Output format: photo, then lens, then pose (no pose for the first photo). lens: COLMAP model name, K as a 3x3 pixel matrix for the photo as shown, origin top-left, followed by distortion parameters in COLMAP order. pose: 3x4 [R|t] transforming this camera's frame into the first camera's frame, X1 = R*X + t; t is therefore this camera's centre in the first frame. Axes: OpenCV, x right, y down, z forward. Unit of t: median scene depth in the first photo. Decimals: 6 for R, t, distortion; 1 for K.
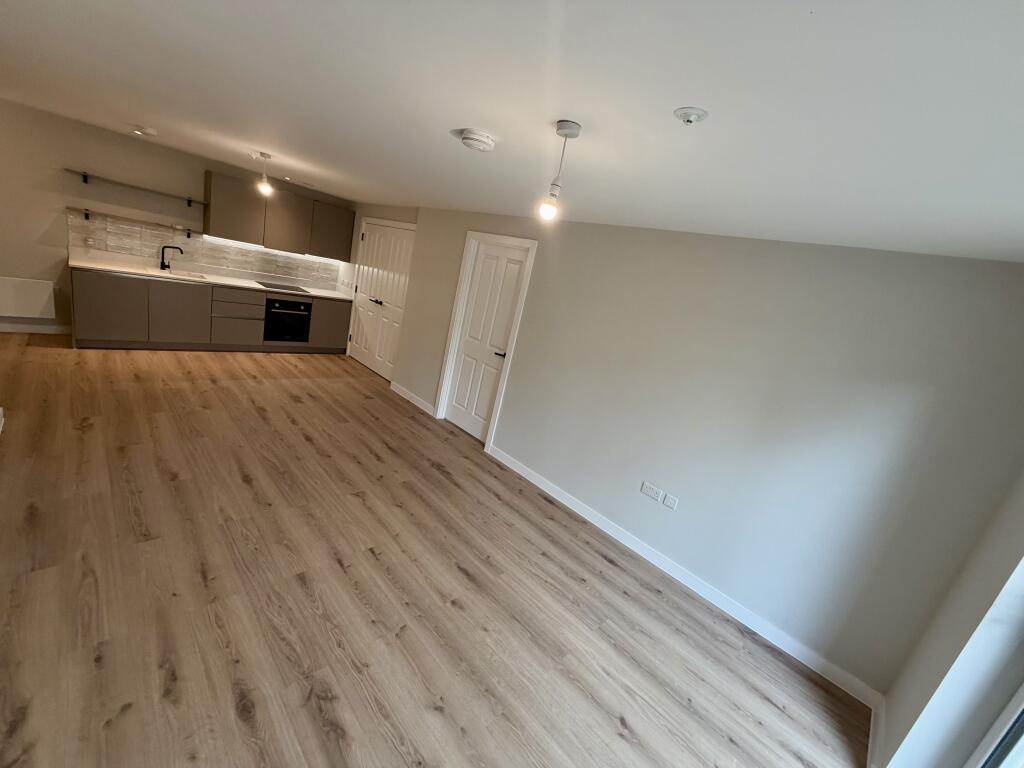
lens RADIAL K [[408.2, 0, 512.0], [0, 408.2, 384.0], [0, 0, 1]] dist [-0.000769, -0.000079]
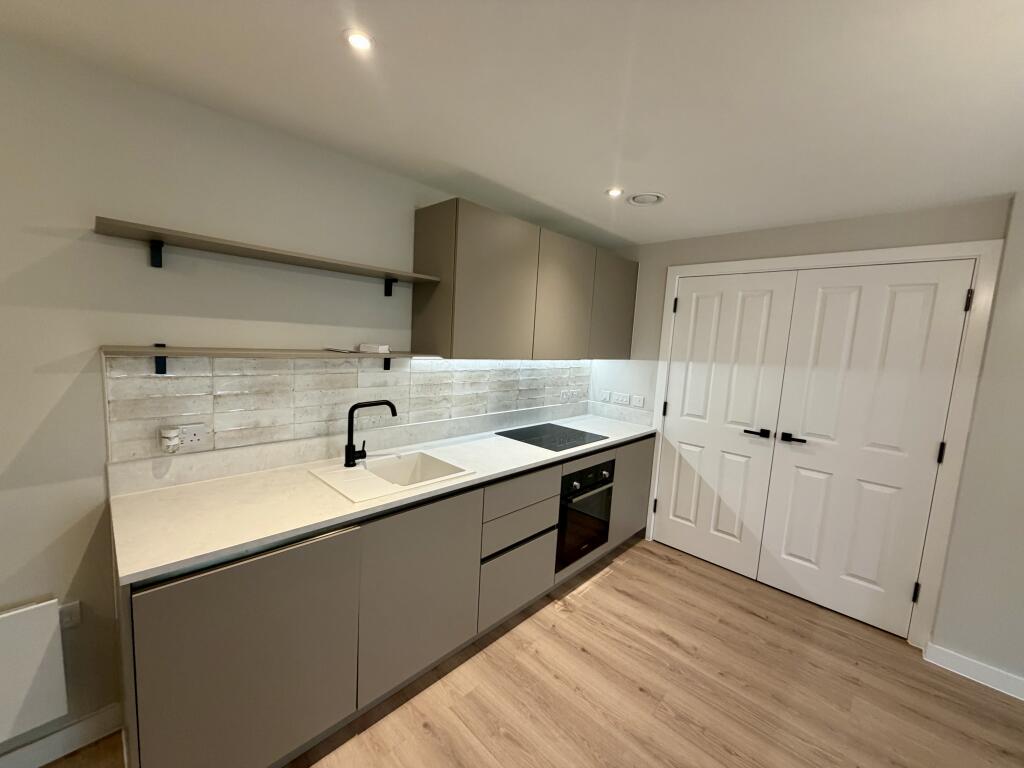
lens RADIAL K [[408.2, 0, 512.0], [0, 408.2, 384.0], [0, 0, 1]] dist [-0.000769, -0.000079]
pose [[0.986476, -0.163871, -0.003297, -0.642121], [0.161702, 0.976313, -0.143752, -0.253923], [0.026775, 0.141275, 0.989608, 0.574948]]
